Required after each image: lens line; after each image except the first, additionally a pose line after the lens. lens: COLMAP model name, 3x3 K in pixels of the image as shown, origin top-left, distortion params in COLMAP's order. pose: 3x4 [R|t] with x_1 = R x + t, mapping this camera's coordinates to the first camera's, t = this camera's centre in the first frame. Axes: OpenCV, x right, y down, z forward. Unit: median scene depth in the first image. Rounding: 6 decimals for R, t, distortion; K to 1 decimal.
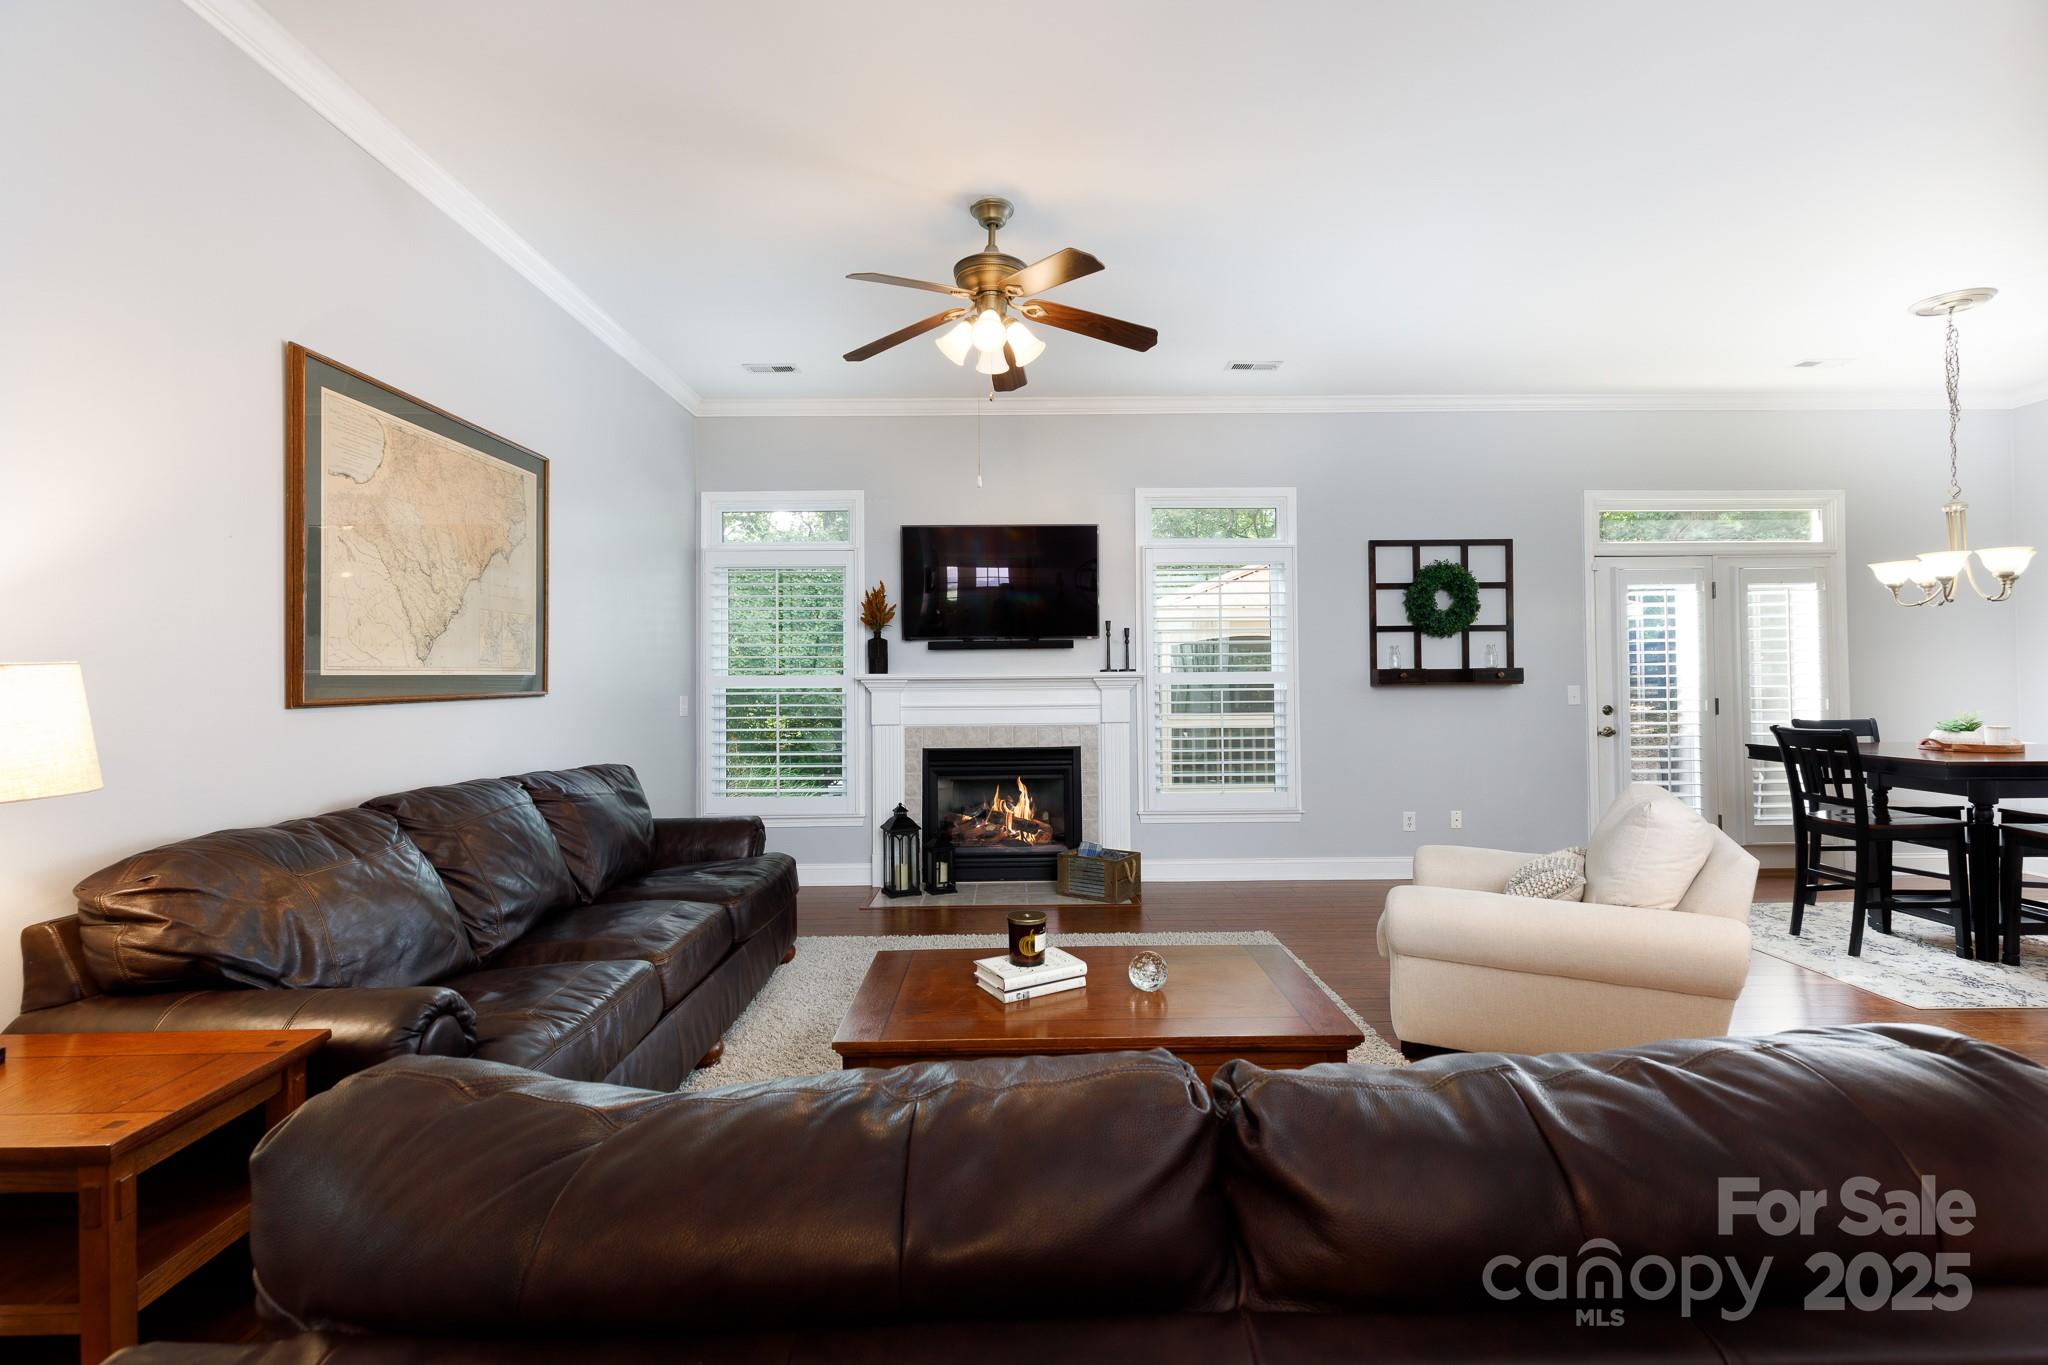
lens RADIAL K [[911.4, 0, 1020.6], [0, 911.4, 667.4], [0, 0, 1]] dist [0.001050, 0.000361]
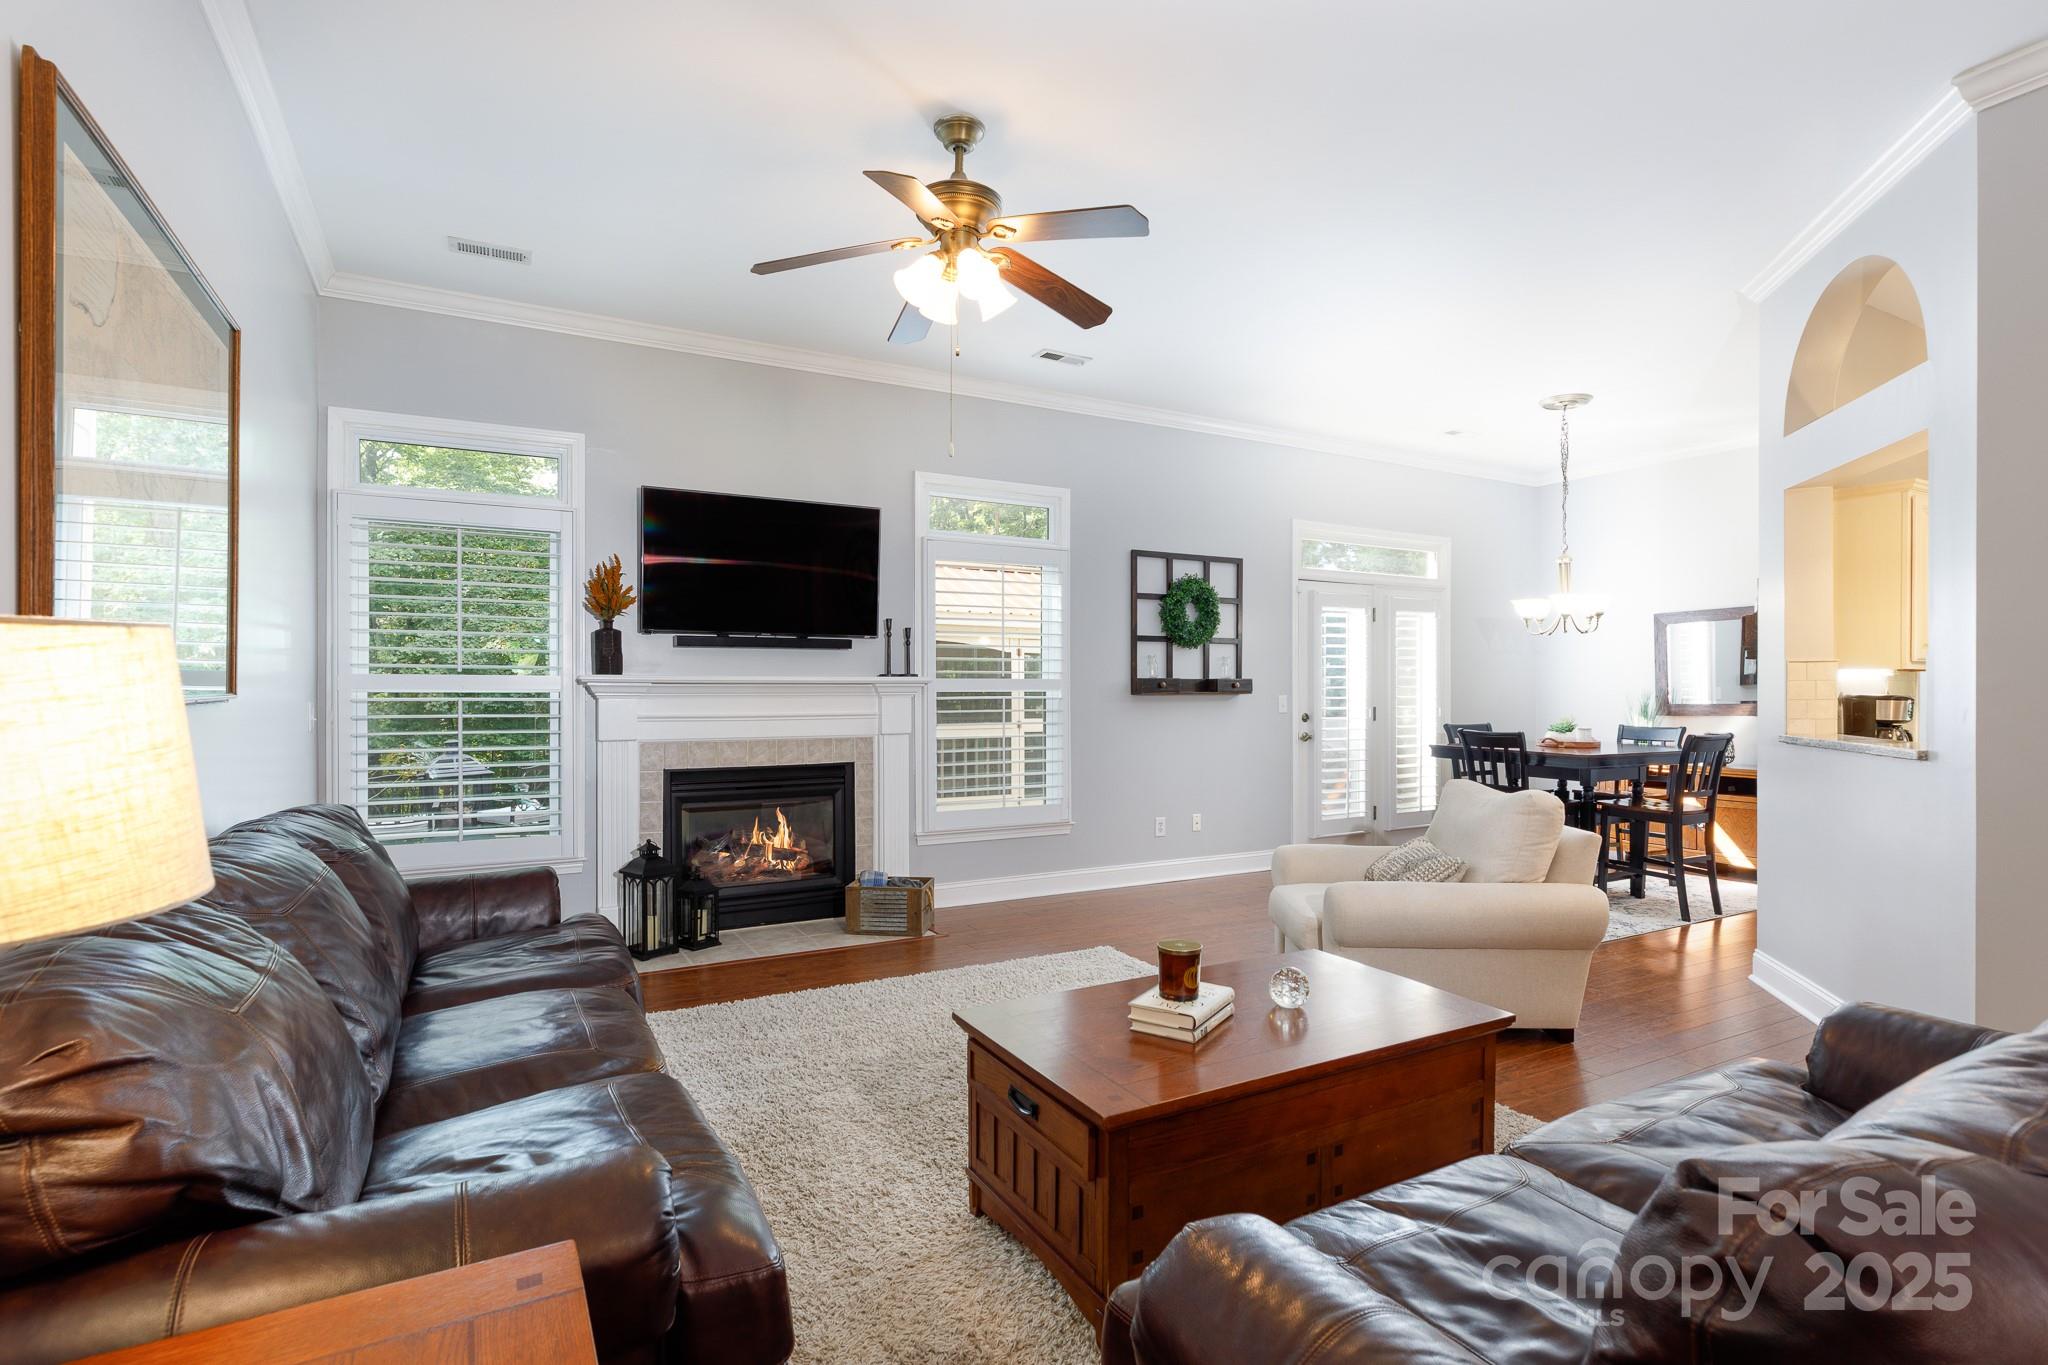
lens RADIAL K [[996.7, 0, 1037.3], [0, 996.7, 693.9], [0, 0, 1]] dist [0.002870, -0.010830]
pose [[0.879066, 0.006918, 0.476650, -0.236260], [-0.016206, 0.999750, 0.015379, 0.004447], [-0.476425, -0.021243, 0.878958, 0.081337]]
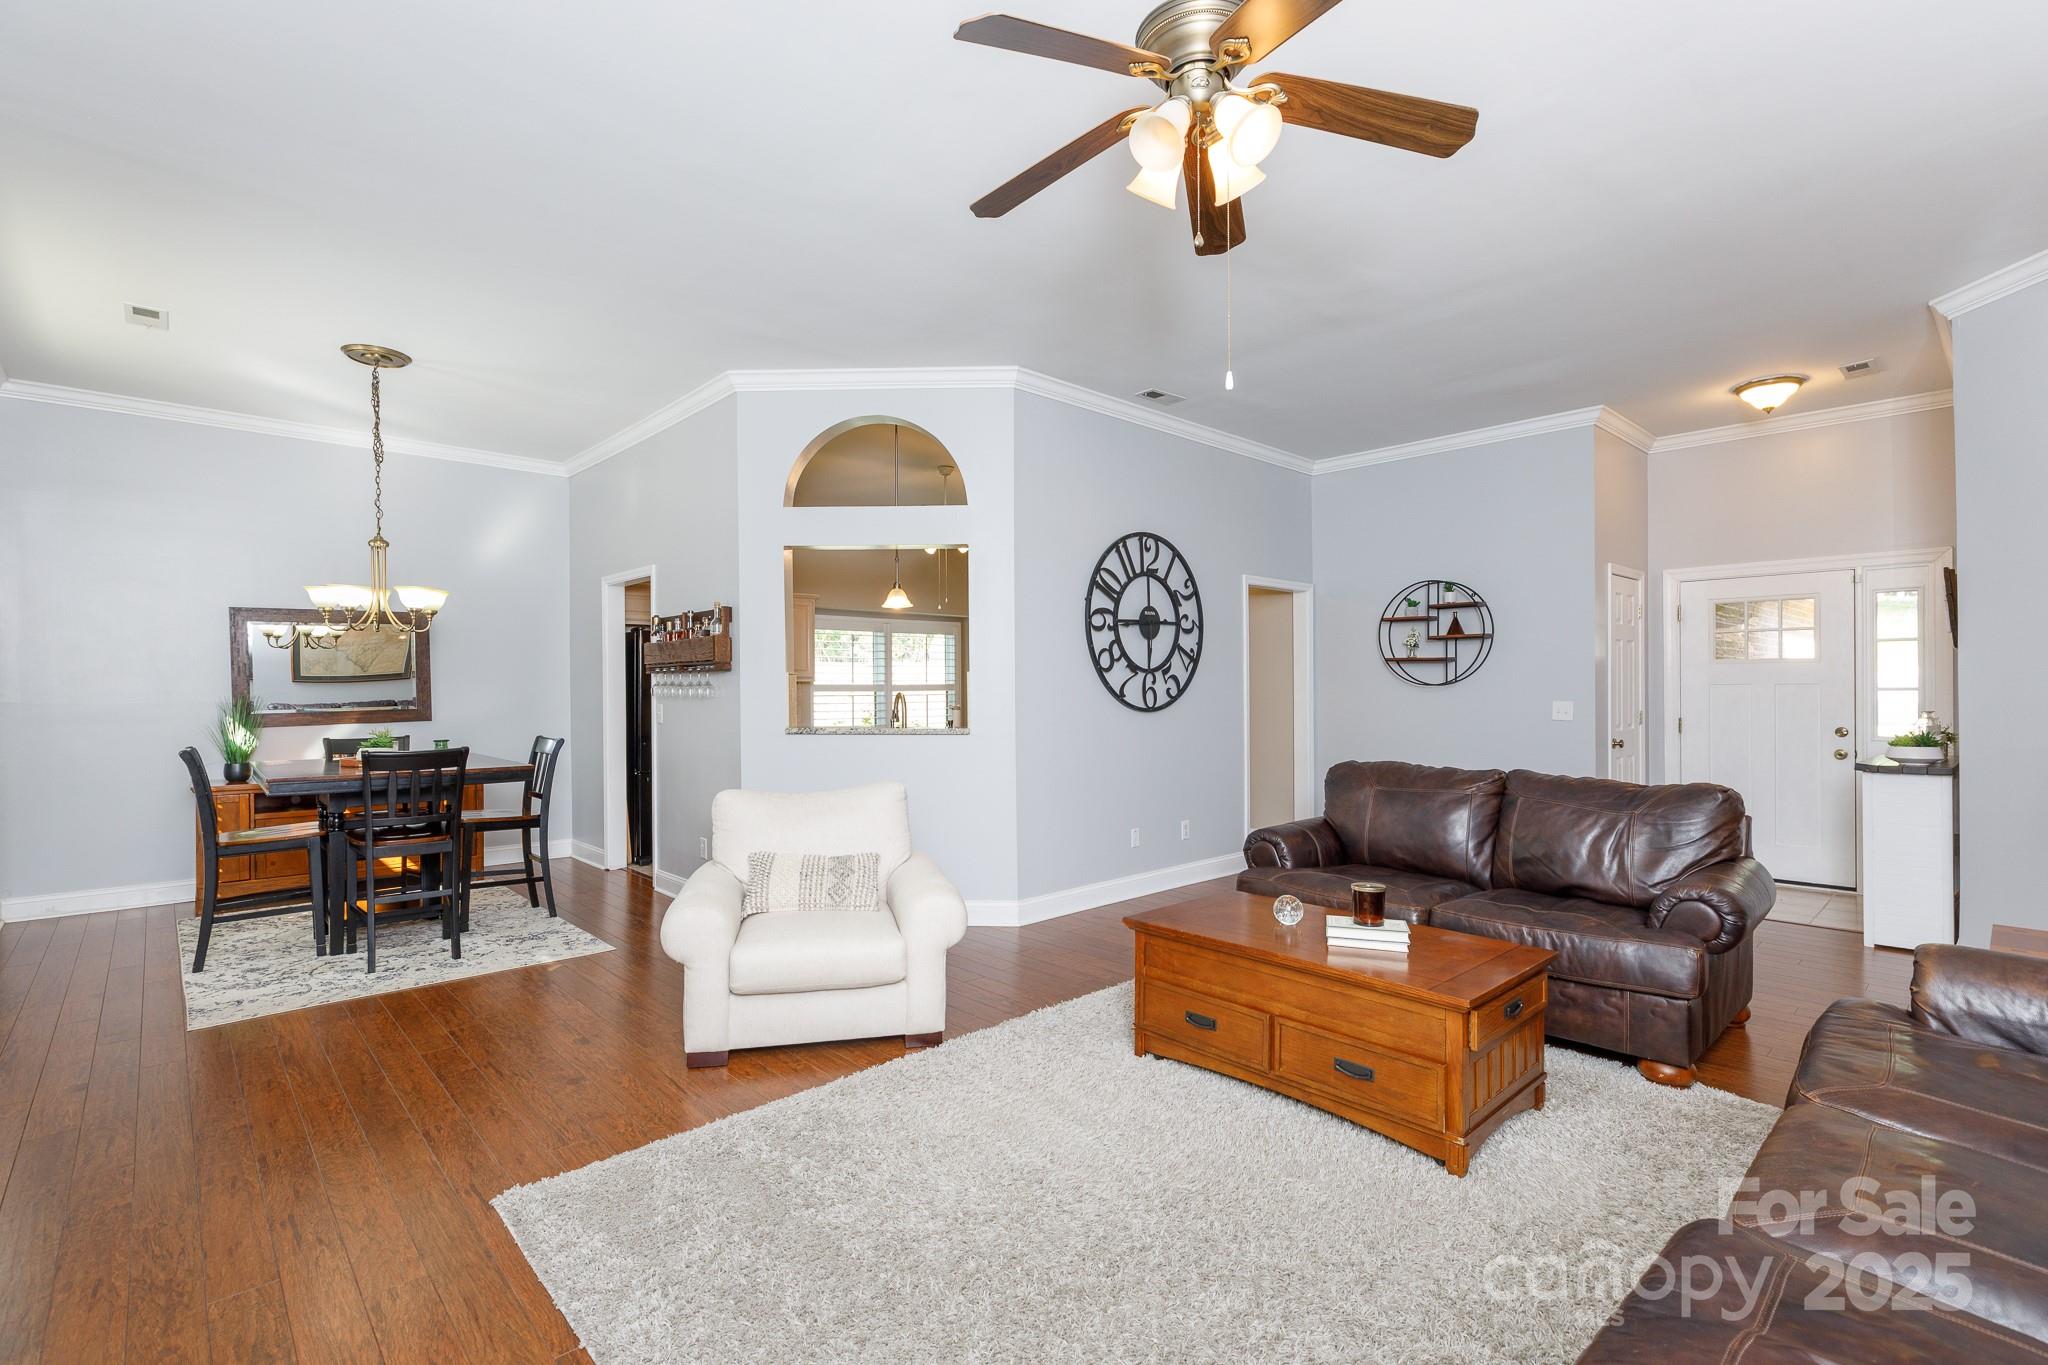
lens RADIAL K [[911.4, 0, 1020.6], [0, 911.4, 667.4], [0, 0, 1]] dist [0.001050, 0.000361]
pose [[-0.676786, 0.027077, 0.735681, -0.224803], [0.000223, 0.999331, -0.036576, 0.010139], [-0.736180, -0.024590, -0.676339, 0.889418]]
